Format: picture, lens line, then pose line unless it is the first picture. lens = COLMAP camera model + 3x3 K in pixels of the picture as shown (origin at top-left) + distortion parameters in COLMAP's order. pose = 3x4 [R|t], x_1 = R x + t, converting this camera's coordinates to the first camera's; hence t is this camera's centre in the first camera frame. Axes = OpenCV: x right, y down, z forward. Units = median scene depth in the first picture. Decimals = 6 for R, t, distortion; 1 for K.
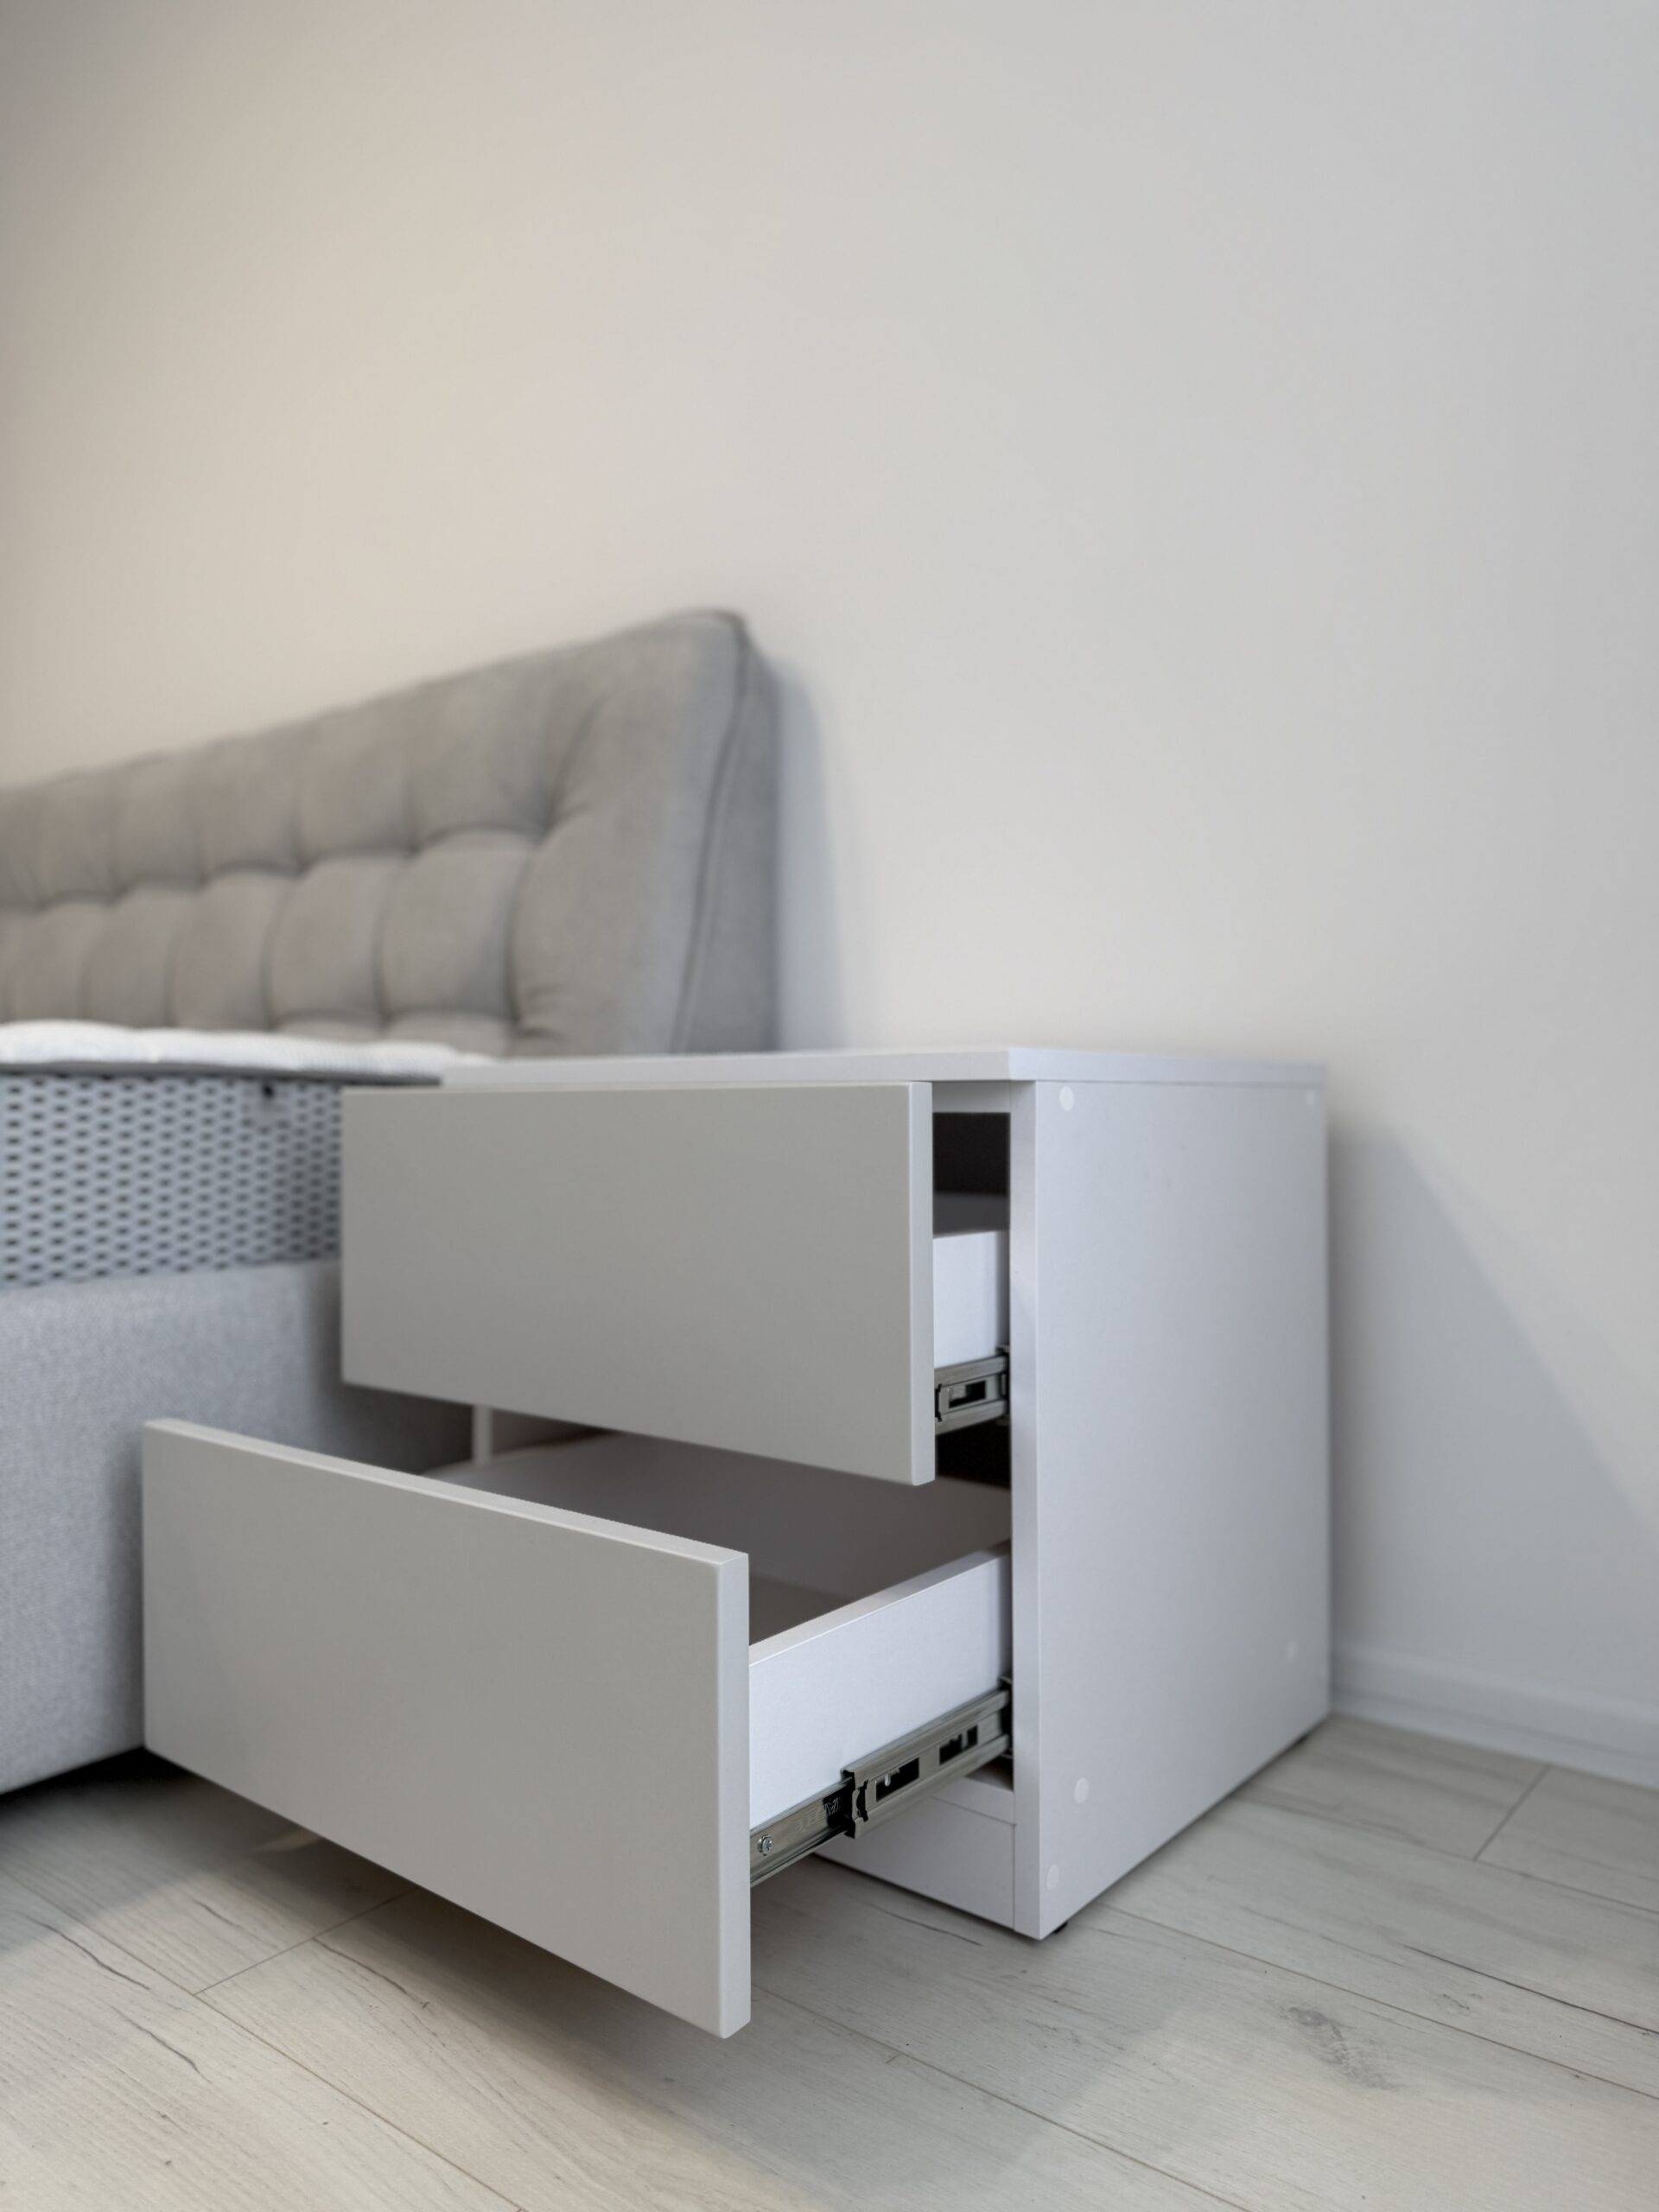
lens RADIAL K [[1566.8, 0, 829.1], [0, 1566.8, 1097.1], [0, 0, 1]] dist [0.023452, -0.032743]
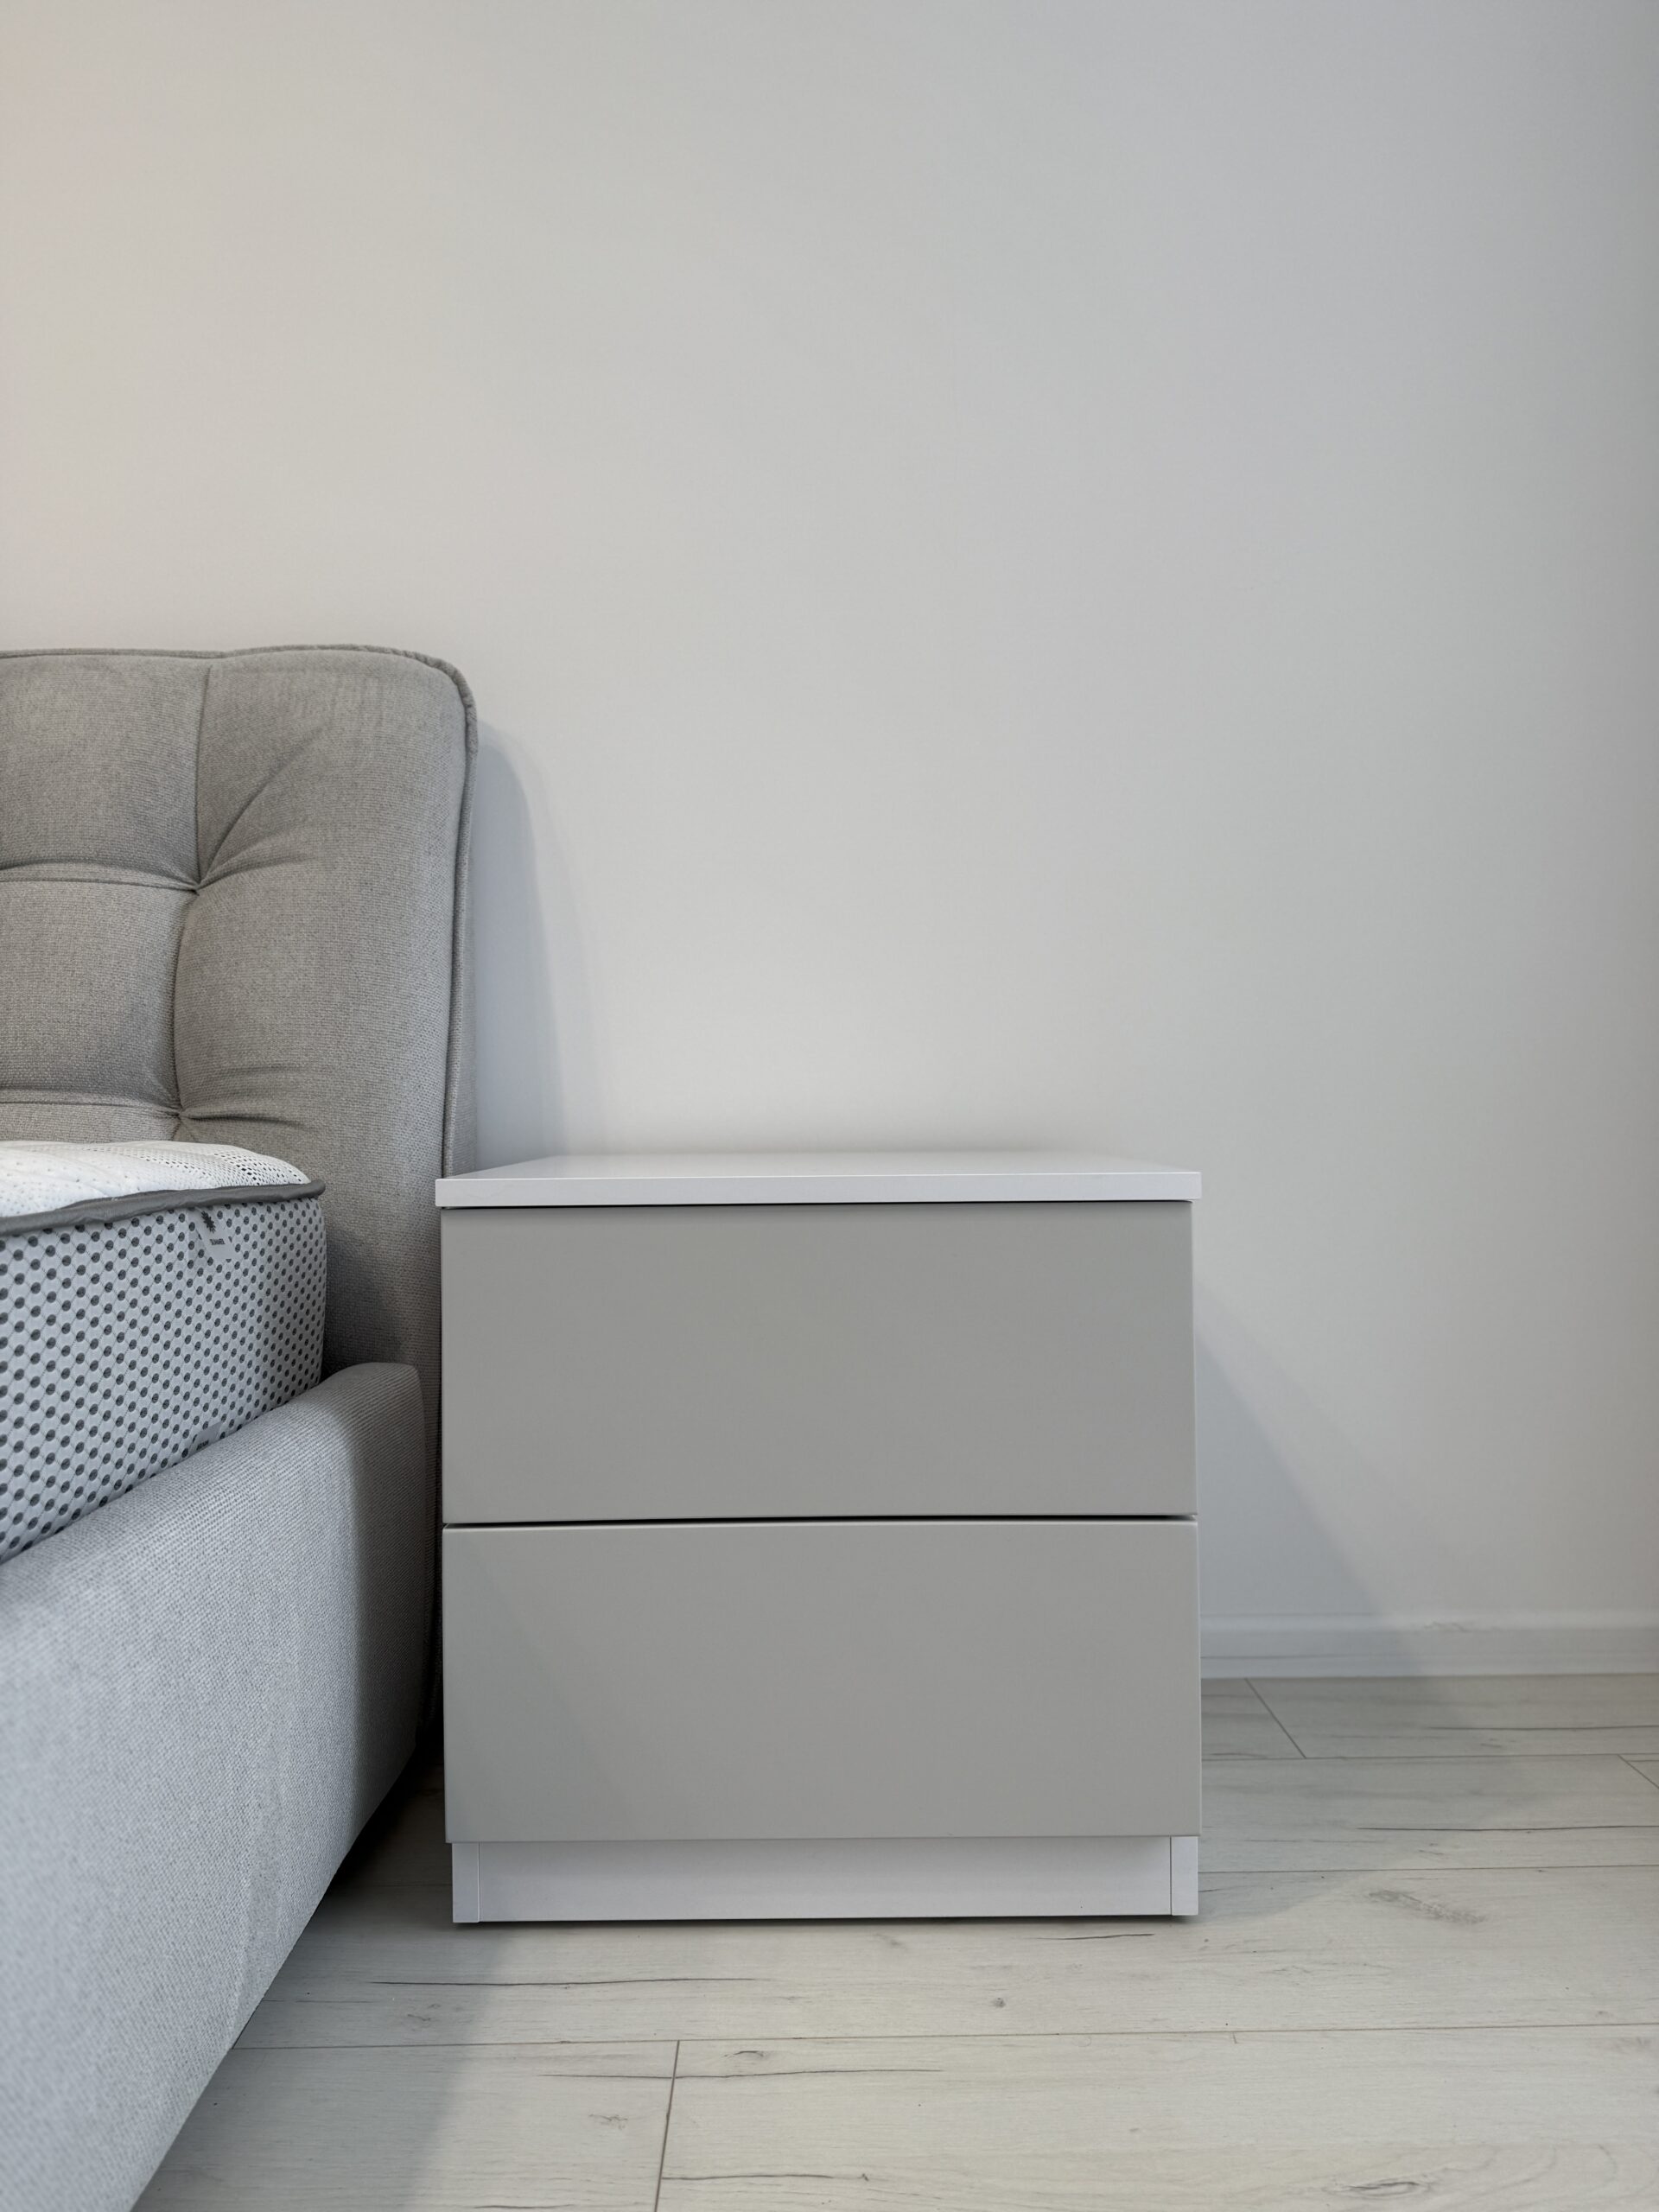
lens RADIAL K [[1566.8, 0, 836.6], [0, 1566.8, 1111.6], [0, 0, 1]] dist [0.023452, -0.032743]
pose [[0.763670, -0.004233, 0.645593, -0.503542], [-0.000412, 0.999975, 0.007044, -0.052505], [-0.645607, -0.005645, 0.763649, 0.151824]]
